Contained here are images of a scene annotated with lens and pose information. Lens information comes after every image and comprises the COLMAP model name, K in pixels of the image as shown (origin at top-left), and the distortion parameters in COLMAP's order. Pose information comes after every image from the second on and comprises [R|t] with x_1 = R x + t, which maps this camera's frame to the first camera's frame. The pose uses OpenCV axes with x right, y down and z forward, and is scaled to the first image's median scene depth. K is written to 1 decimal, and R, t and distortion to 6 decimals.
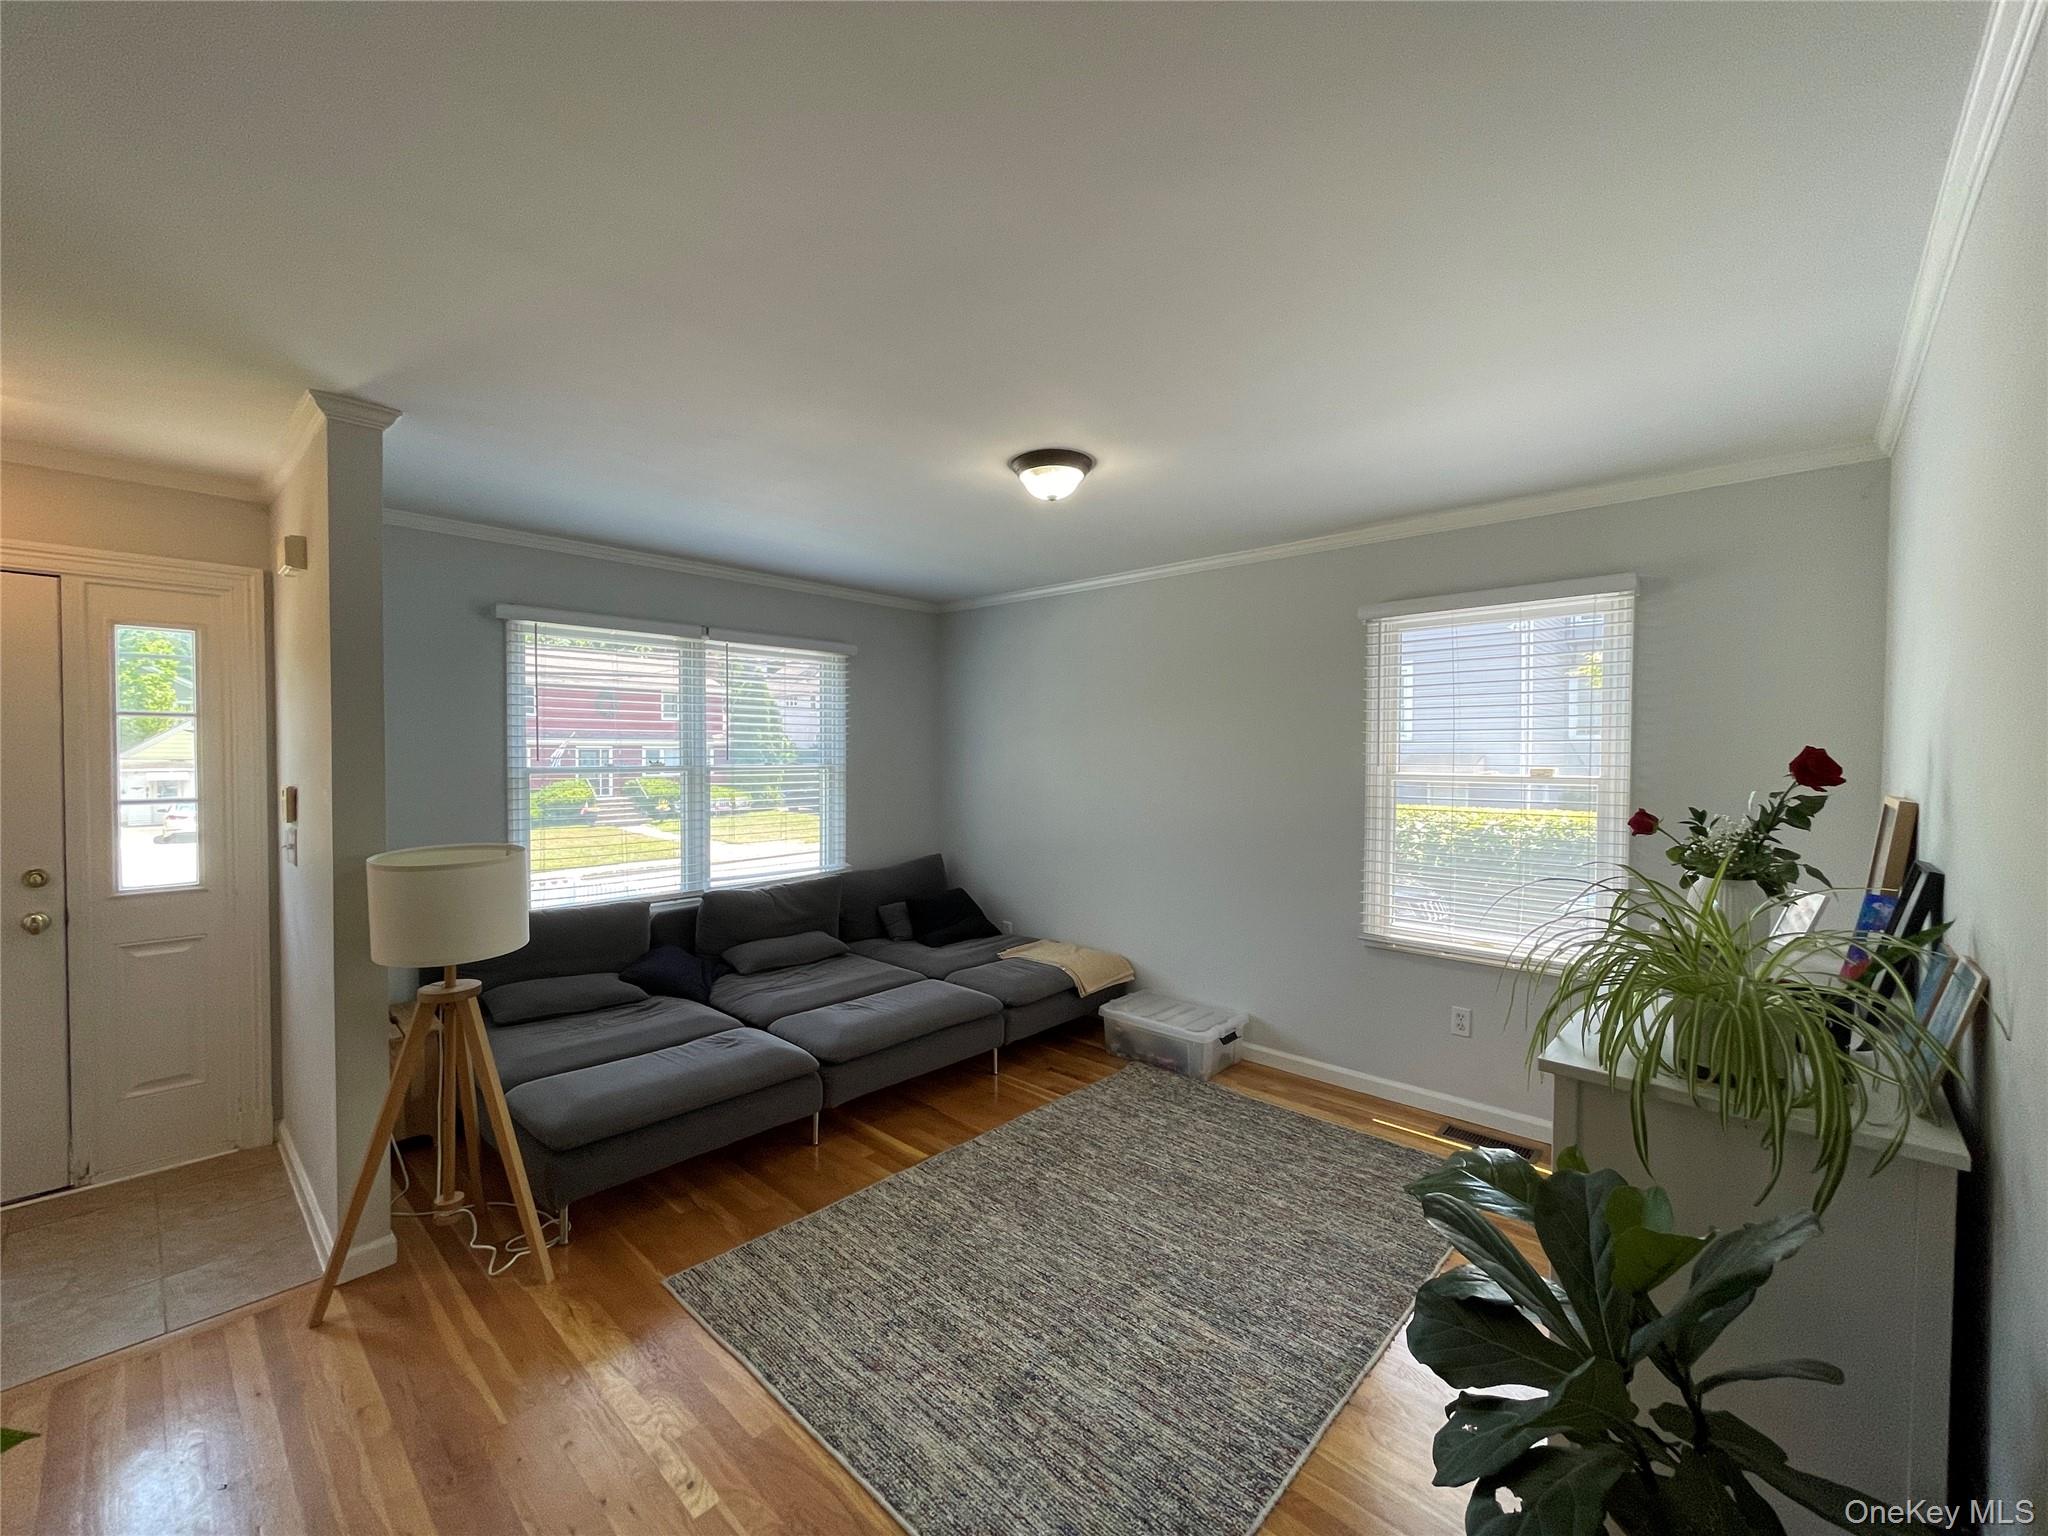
lens RADIAL K [[827.7, 0, 1011.2], [0, 827.7, 768.4], [0, 0, 1]] dist [-0.002266, 0.001391]
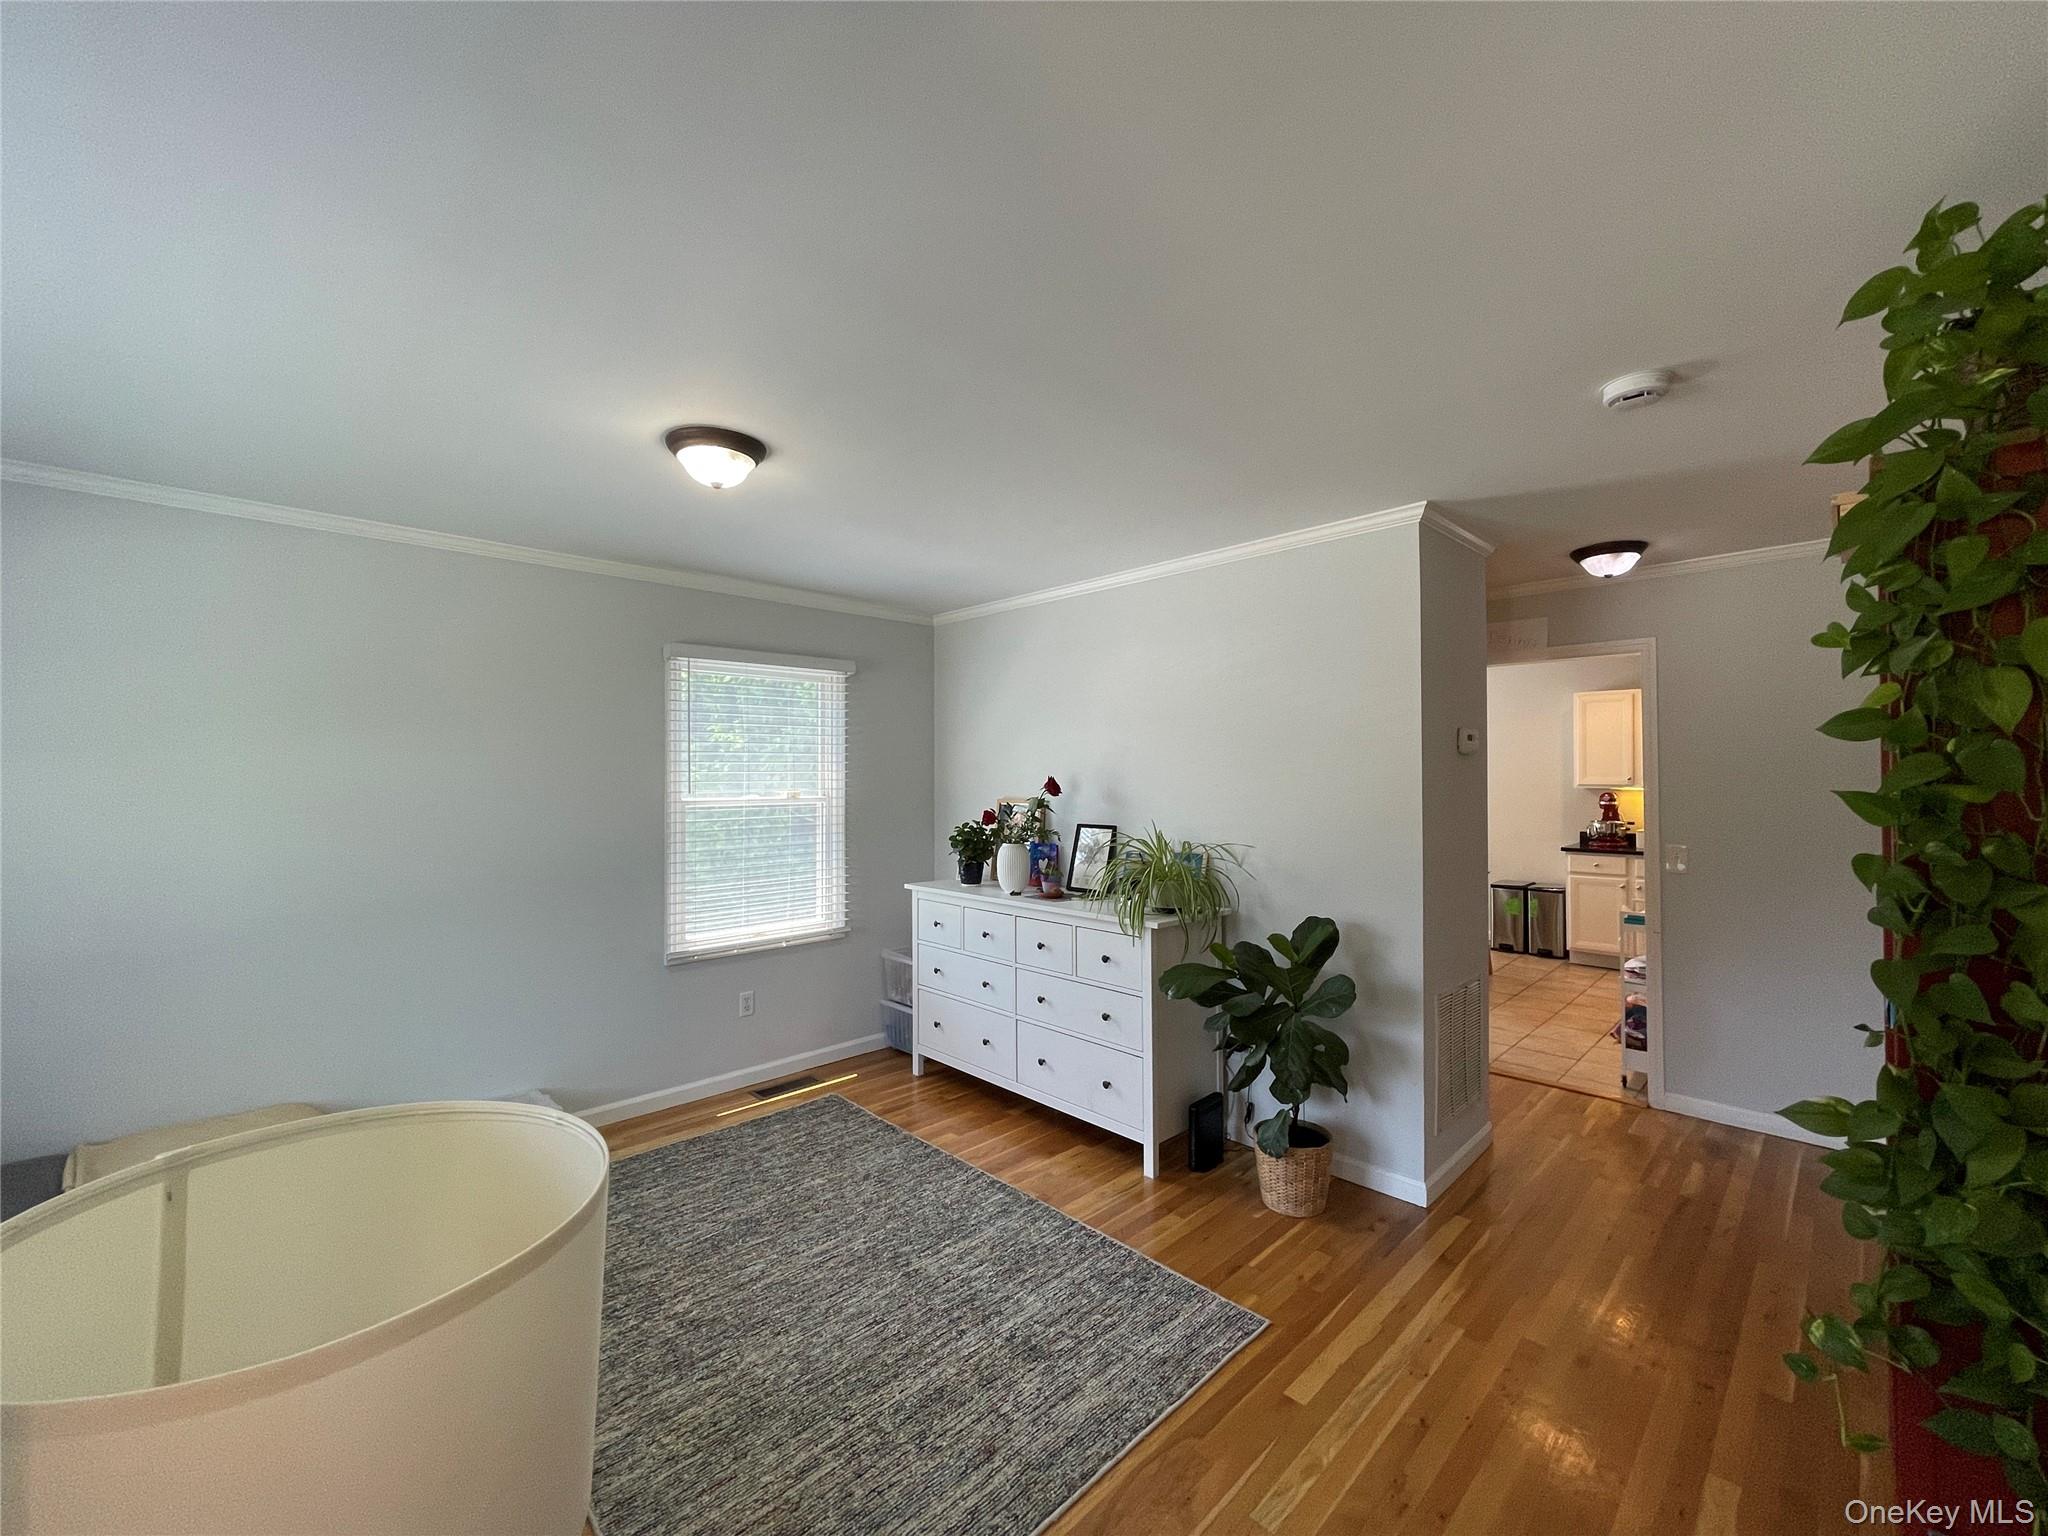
lens RADIAL K [[827.7, 0, 1025.0], [0, 827.7, 768.8], [0, 0, 1]] dist [-0.002266, 0.001391]
pose [[0.041121, 0.008969, 0.999114, -0.913005], [0.022736, 0.999692, -0.009910, -0.021557], [-0.998895, 0.023123, 0.040904, 0.758917]]
